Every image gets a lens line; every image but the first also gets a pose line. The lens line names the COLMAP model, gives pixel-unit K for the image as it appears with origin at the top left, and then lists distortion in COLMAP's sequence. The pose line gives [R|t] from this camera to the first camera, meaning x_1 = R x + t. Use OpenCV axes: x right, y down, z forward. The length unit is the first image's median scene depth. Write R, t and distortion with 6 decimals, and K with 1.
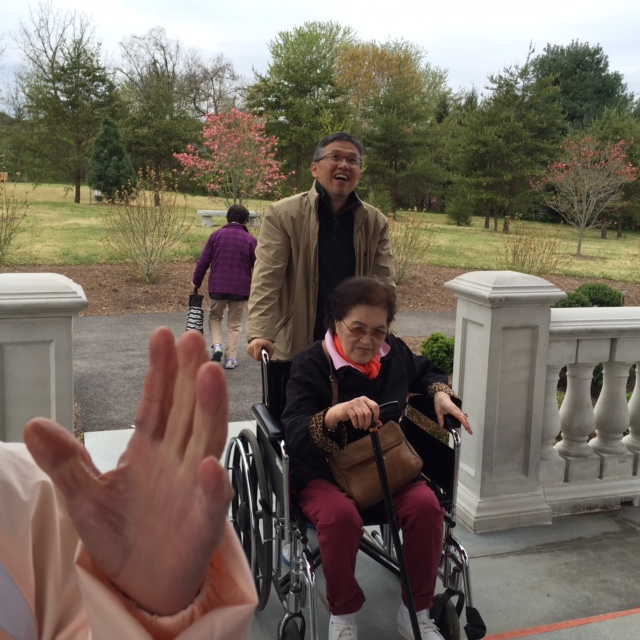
lens RADIAL K [[741.4, 0, 320.0], [0, 741.4, 320.0], [0, 0, 1]] dist [0.162906, -0.234714]
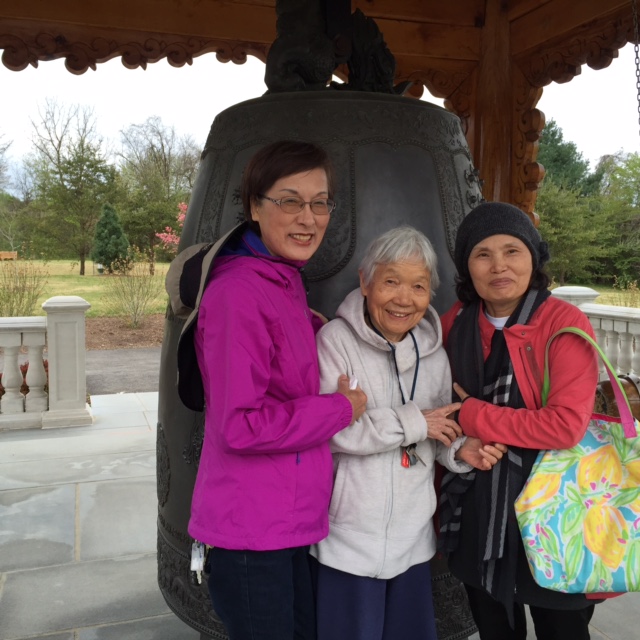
lens RADIAL K [[741.4, 0, 320.0], [0, 741.4, 320.0], [0, 0, 1]] dist [0.162906, -0.234714]
pose [[0.999388, -0.034860, -0.002819, 0.040849], [0.034485, 0.995641, -0.086657, 0.023944], [0.005828, 0.086507, 0.996234, -0.132415]]
